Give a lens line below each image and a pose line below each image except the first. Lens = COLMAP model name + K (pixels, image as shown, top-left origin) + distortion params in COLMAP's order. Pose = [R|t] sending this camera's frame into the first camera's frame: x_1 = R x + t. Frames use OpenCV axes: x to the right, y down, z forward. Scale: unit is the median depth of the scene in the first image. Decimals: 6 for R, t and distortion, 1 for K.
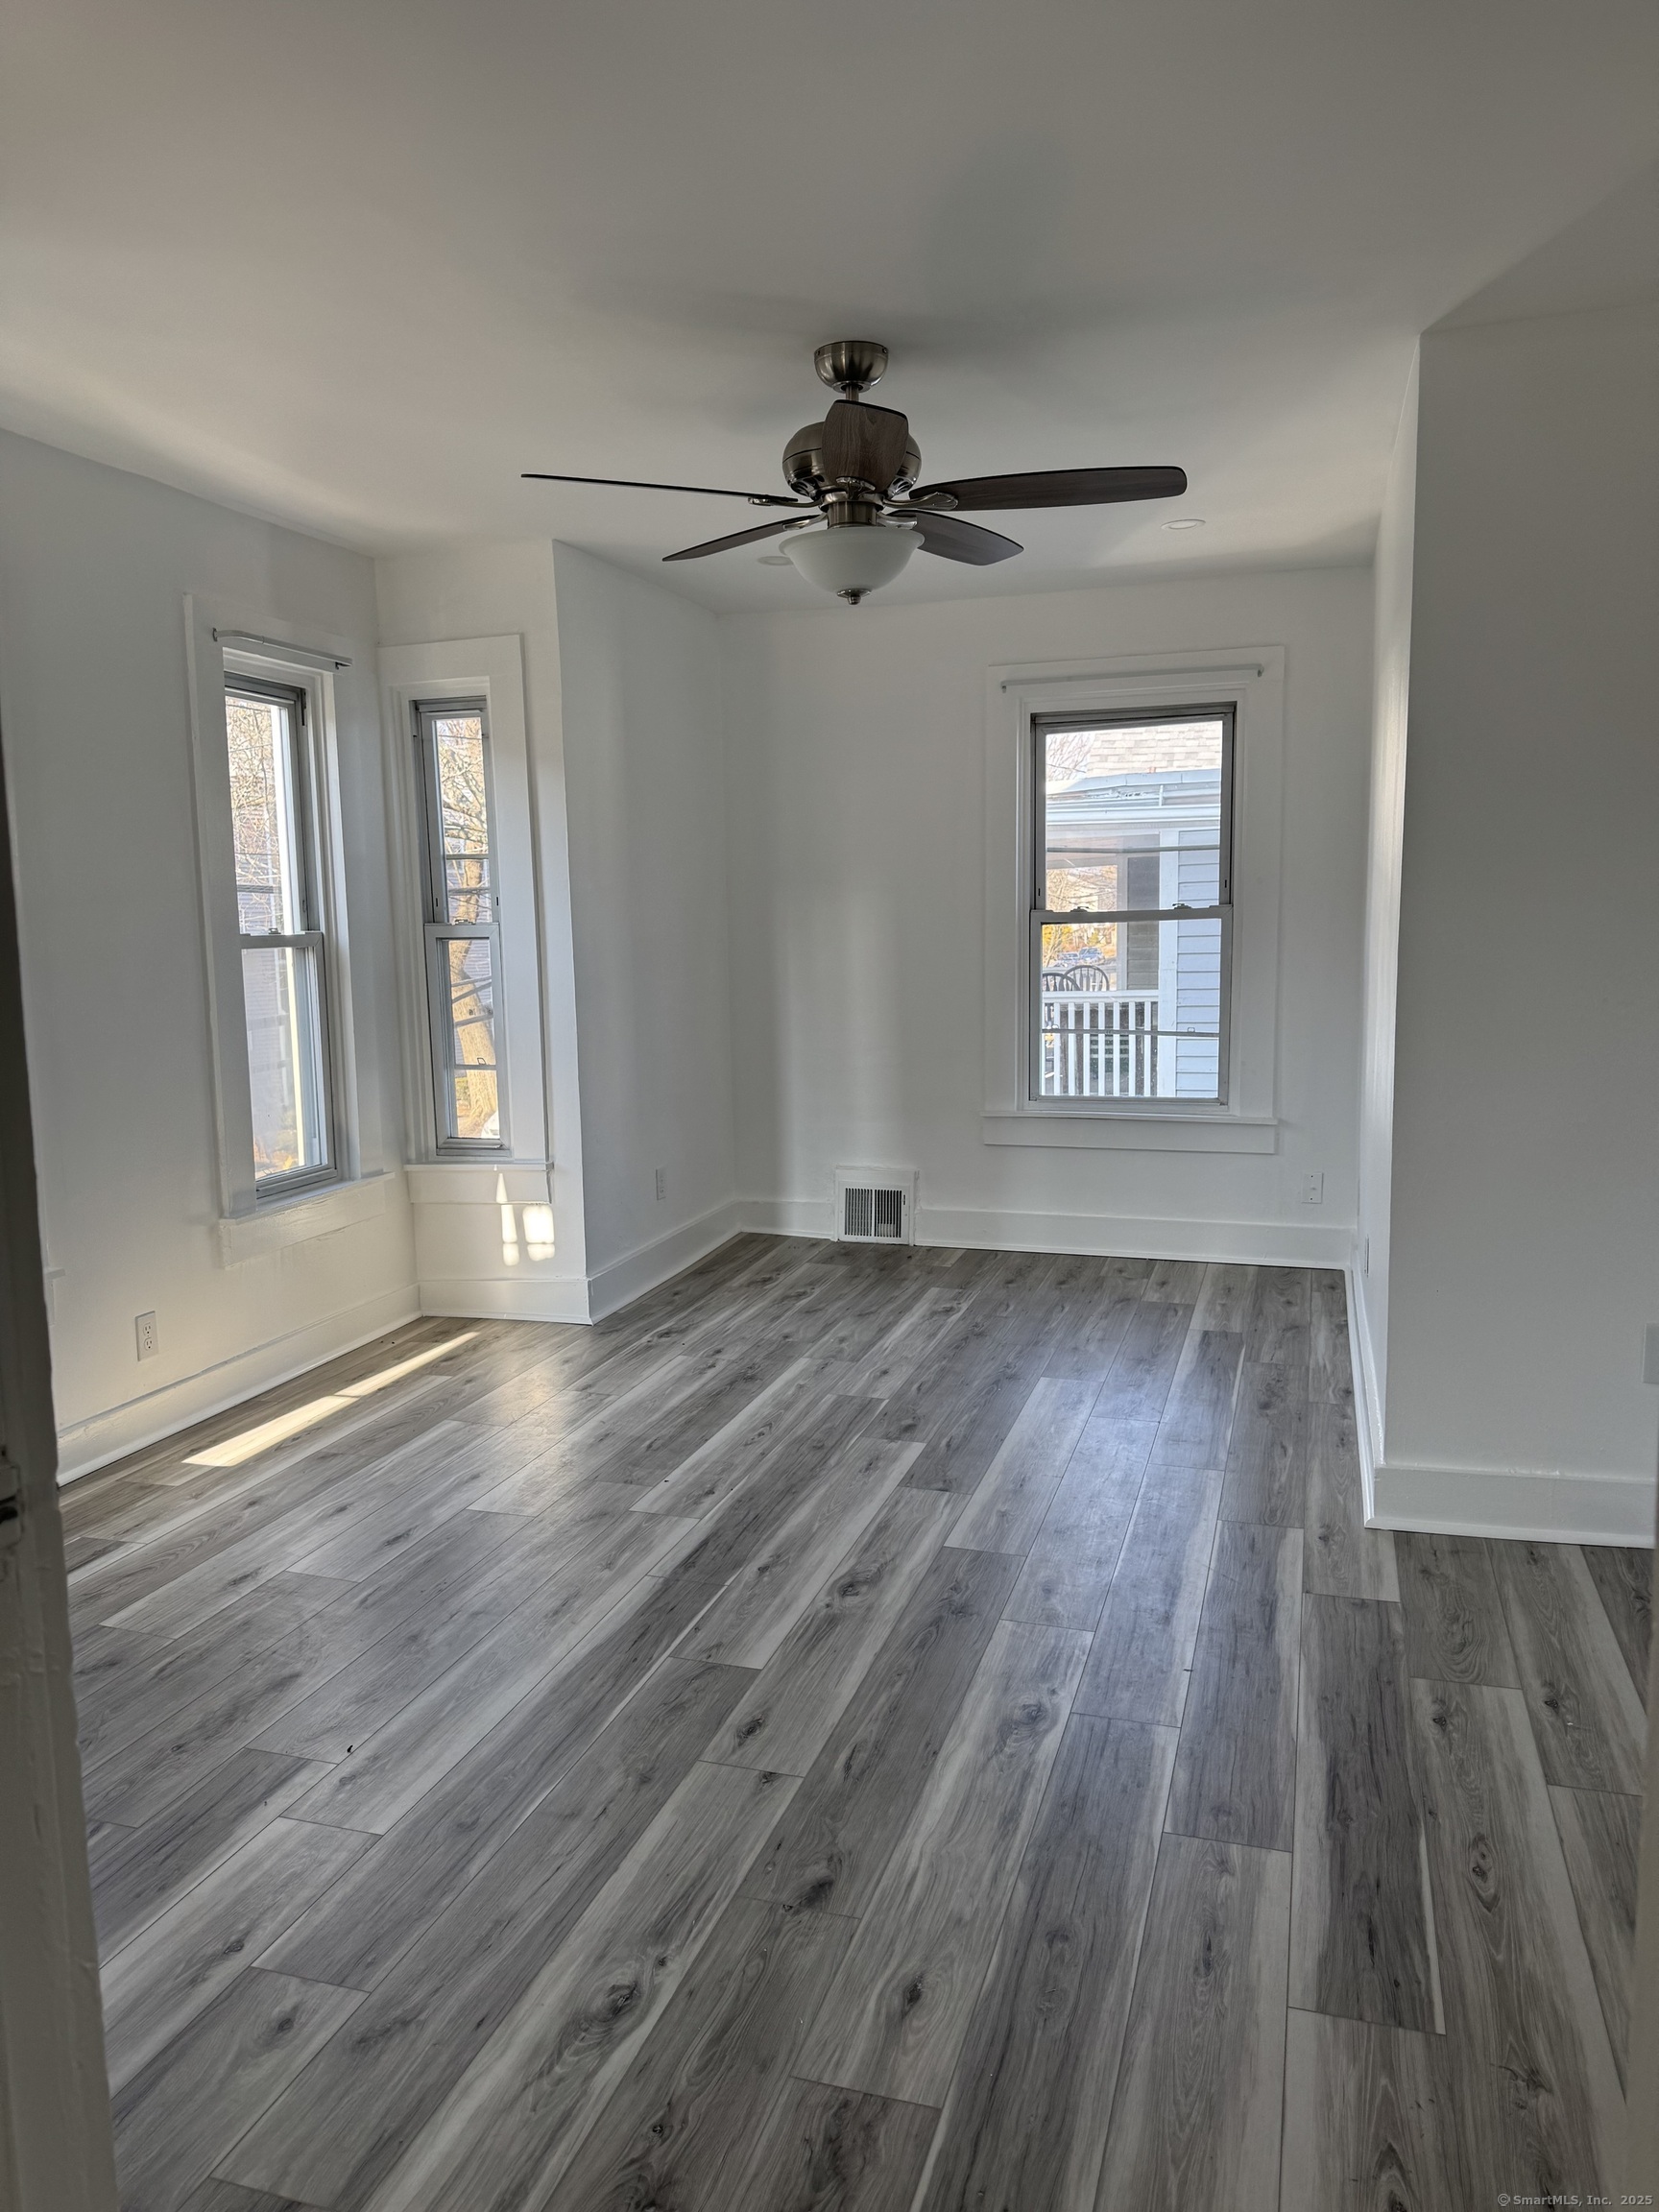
lens RADIAL K [[1589.3, 0, 829.5], [0, 1589.3, 1106.0], [0, 0, 1]] dist [0.054604, -0.030147]
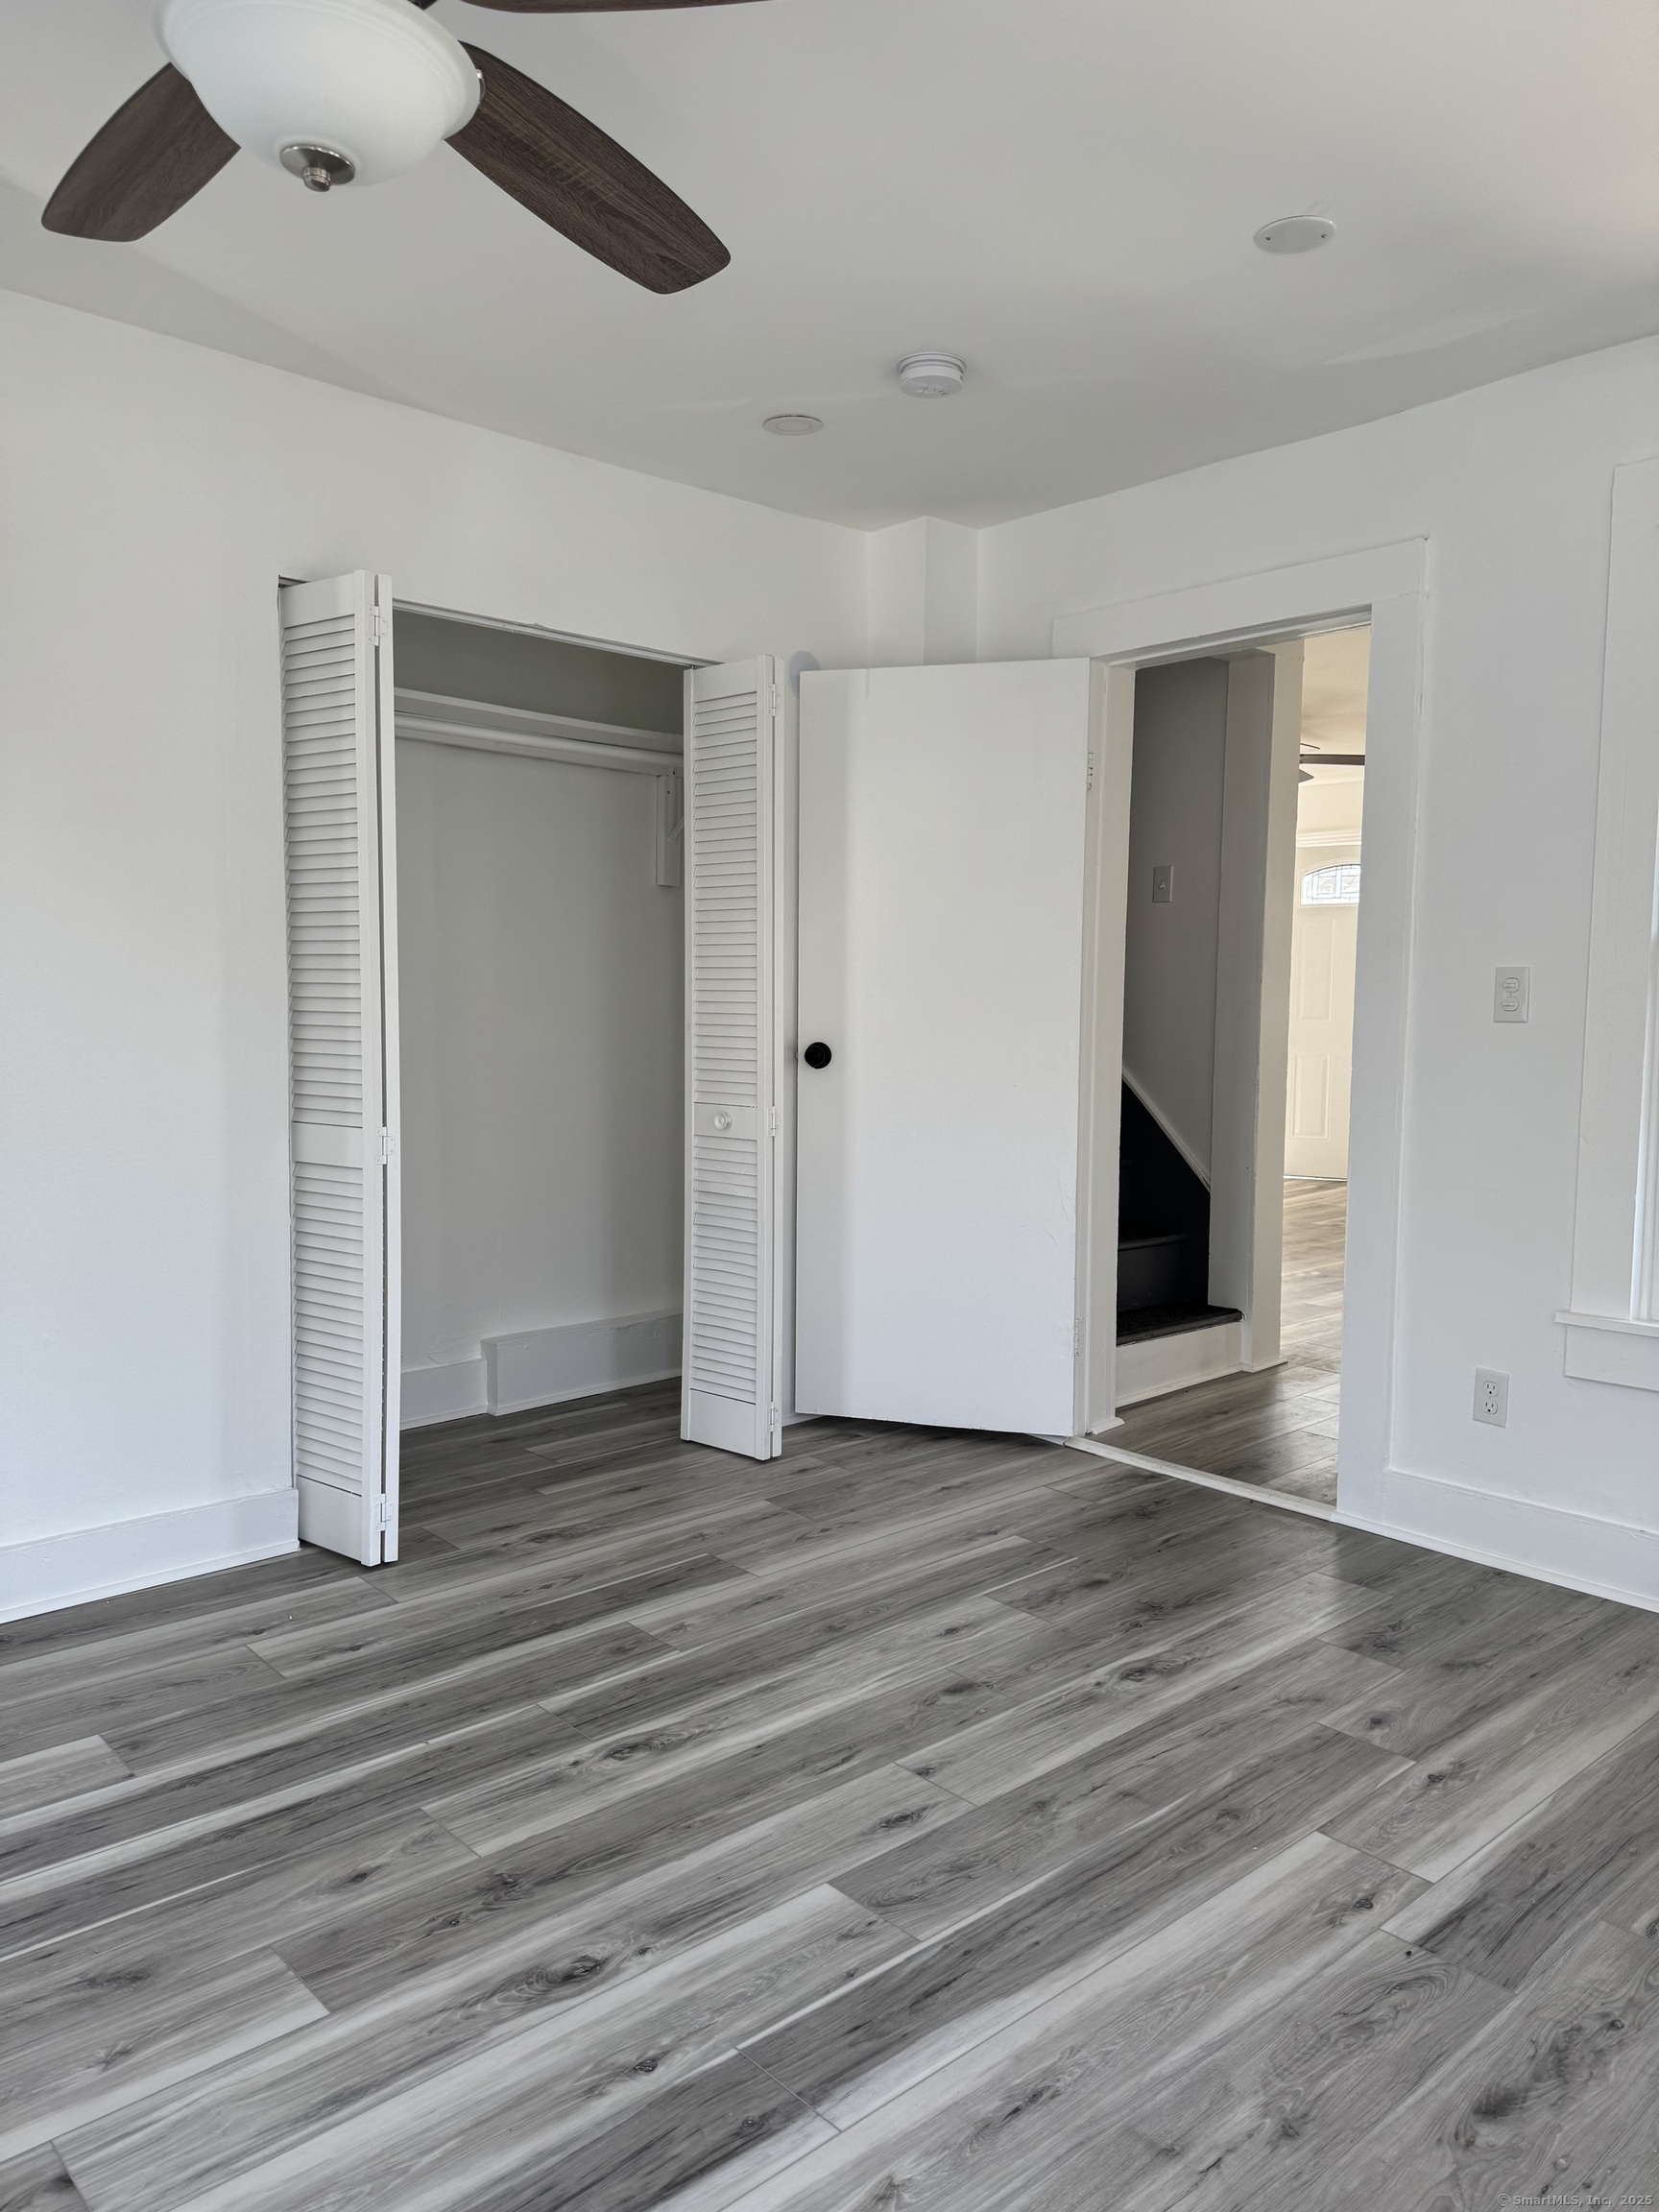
lens RADIAL K [[1589.3, 0, 829.5], [0, 1589.3, 1106.0], [0, 0, 1]] dist [0.054604, -0.030147]
pose [[-0.864300, -0.027725, 0.502212, -0.475586], [0.065041, 0.983936, 0.166254, -0.157860], [-0.498754, 0.176358, -0.848612, 1.801703]]
